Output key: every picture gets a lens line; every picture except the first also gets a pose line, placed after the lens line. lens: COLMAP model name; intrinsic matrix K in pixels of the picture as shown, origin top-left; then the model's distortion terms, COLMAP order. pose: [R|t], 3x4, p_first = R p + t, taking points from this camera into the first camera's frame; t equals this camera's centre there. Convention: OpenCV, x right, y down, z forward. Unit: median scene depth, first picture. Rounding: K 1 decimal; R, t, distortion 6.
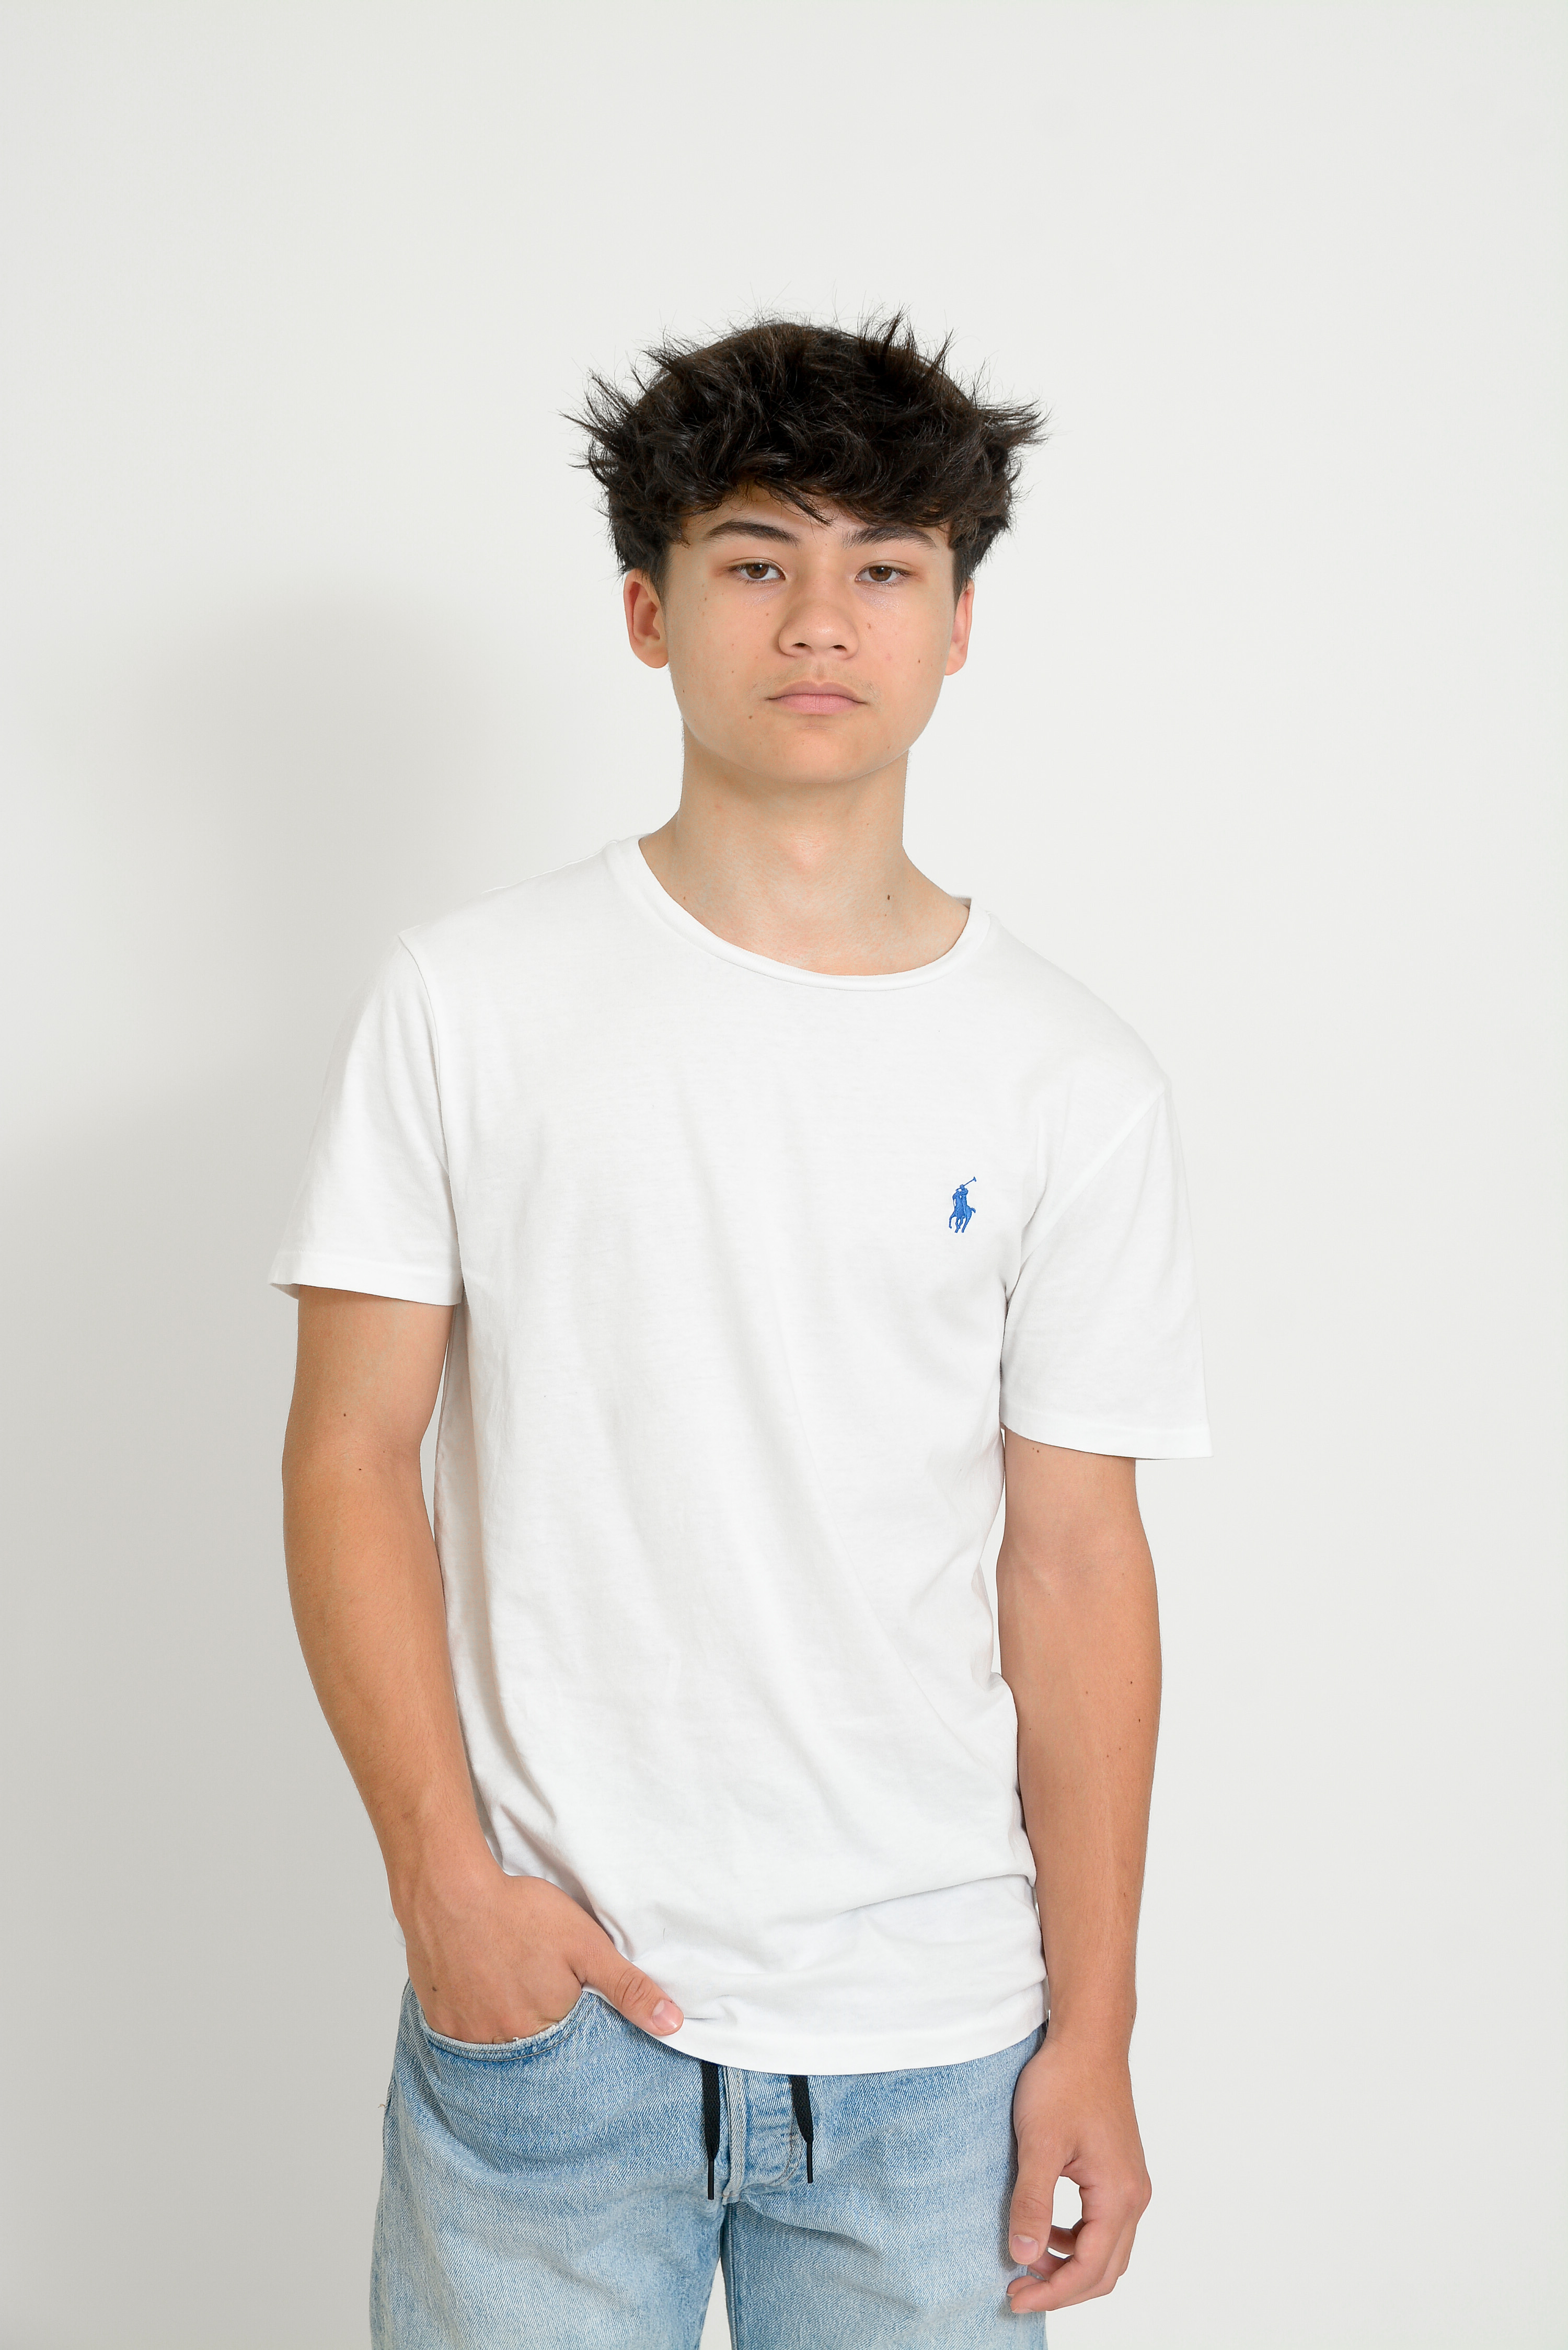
lens RADIAL K [[4165.1, 0, 765.1], [0, 4165.1, 1194.7], [0, 0, 1]] dist [0.012615, 0.000000]
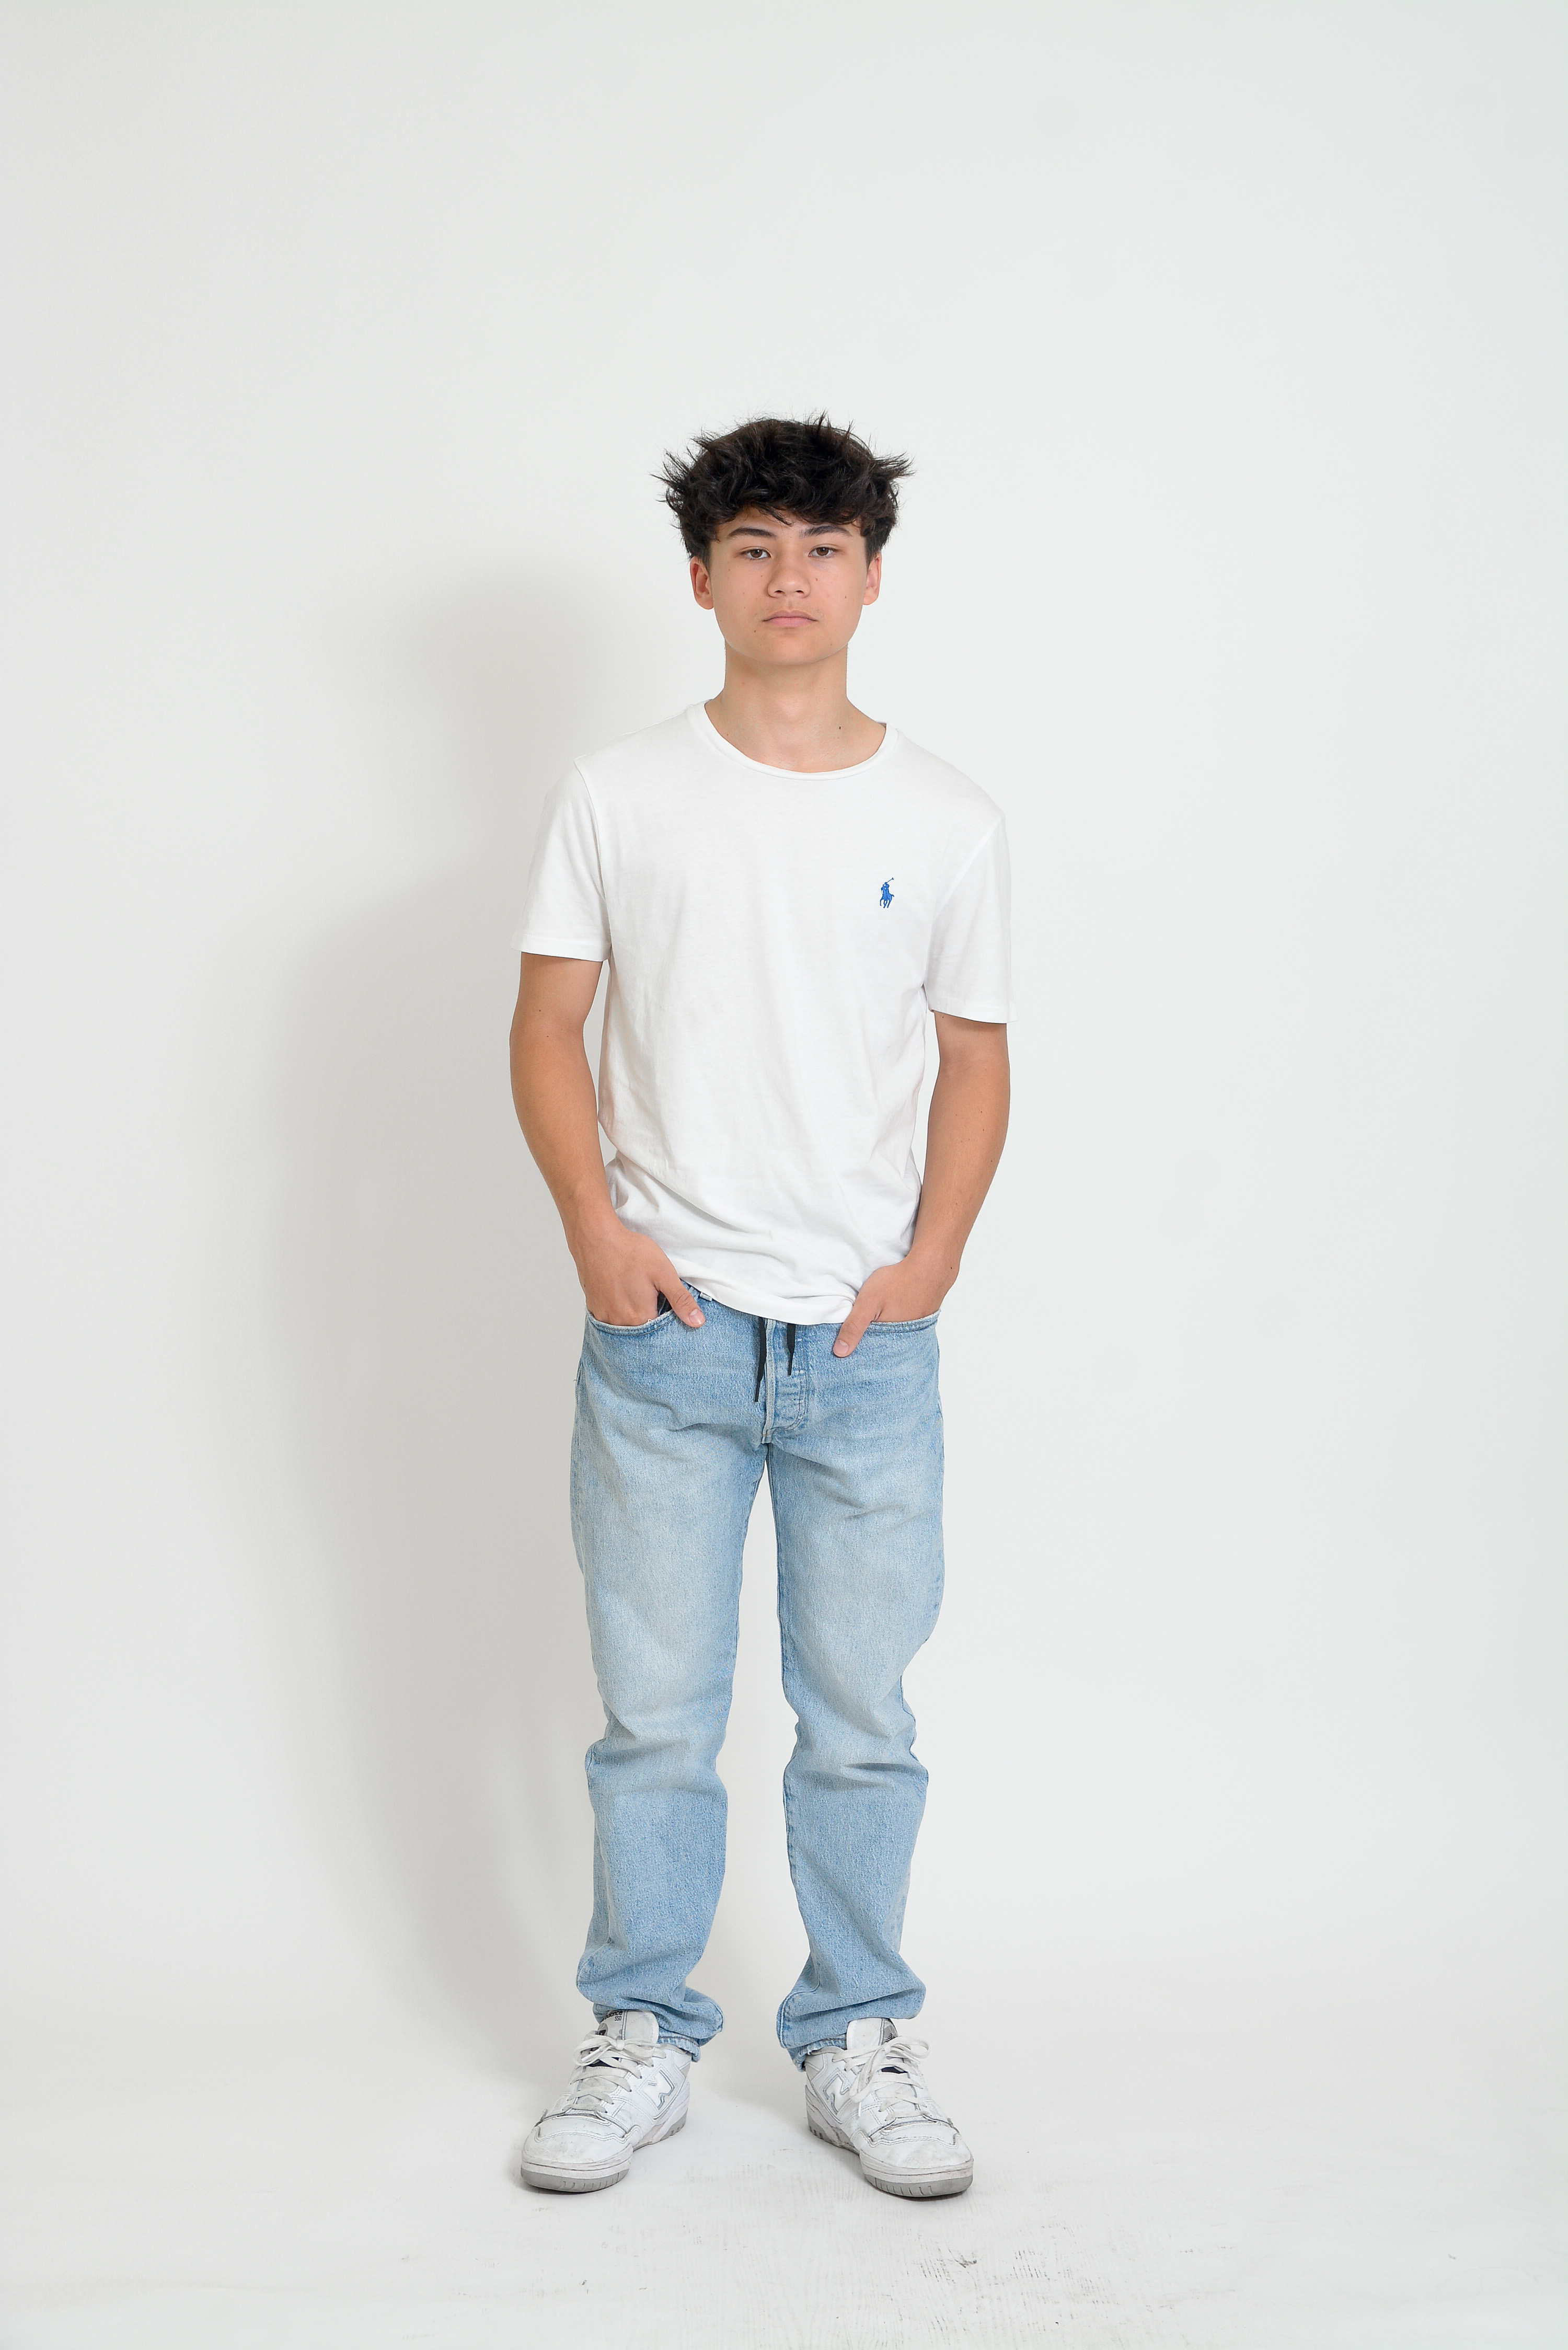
lens RADIAL K [[4165.1, 0, 764.1], [0, 4165.1, 1149.8], [0, 0, 1]] dist [0.012615, 0.000000]
pose [[0.994209, -0.036907, -0.100925, 0.180398], [0.036685, 0.999319, -0.004054, 0.124972], [0.101006, 0.000328, 0.994886, -0.855096]]
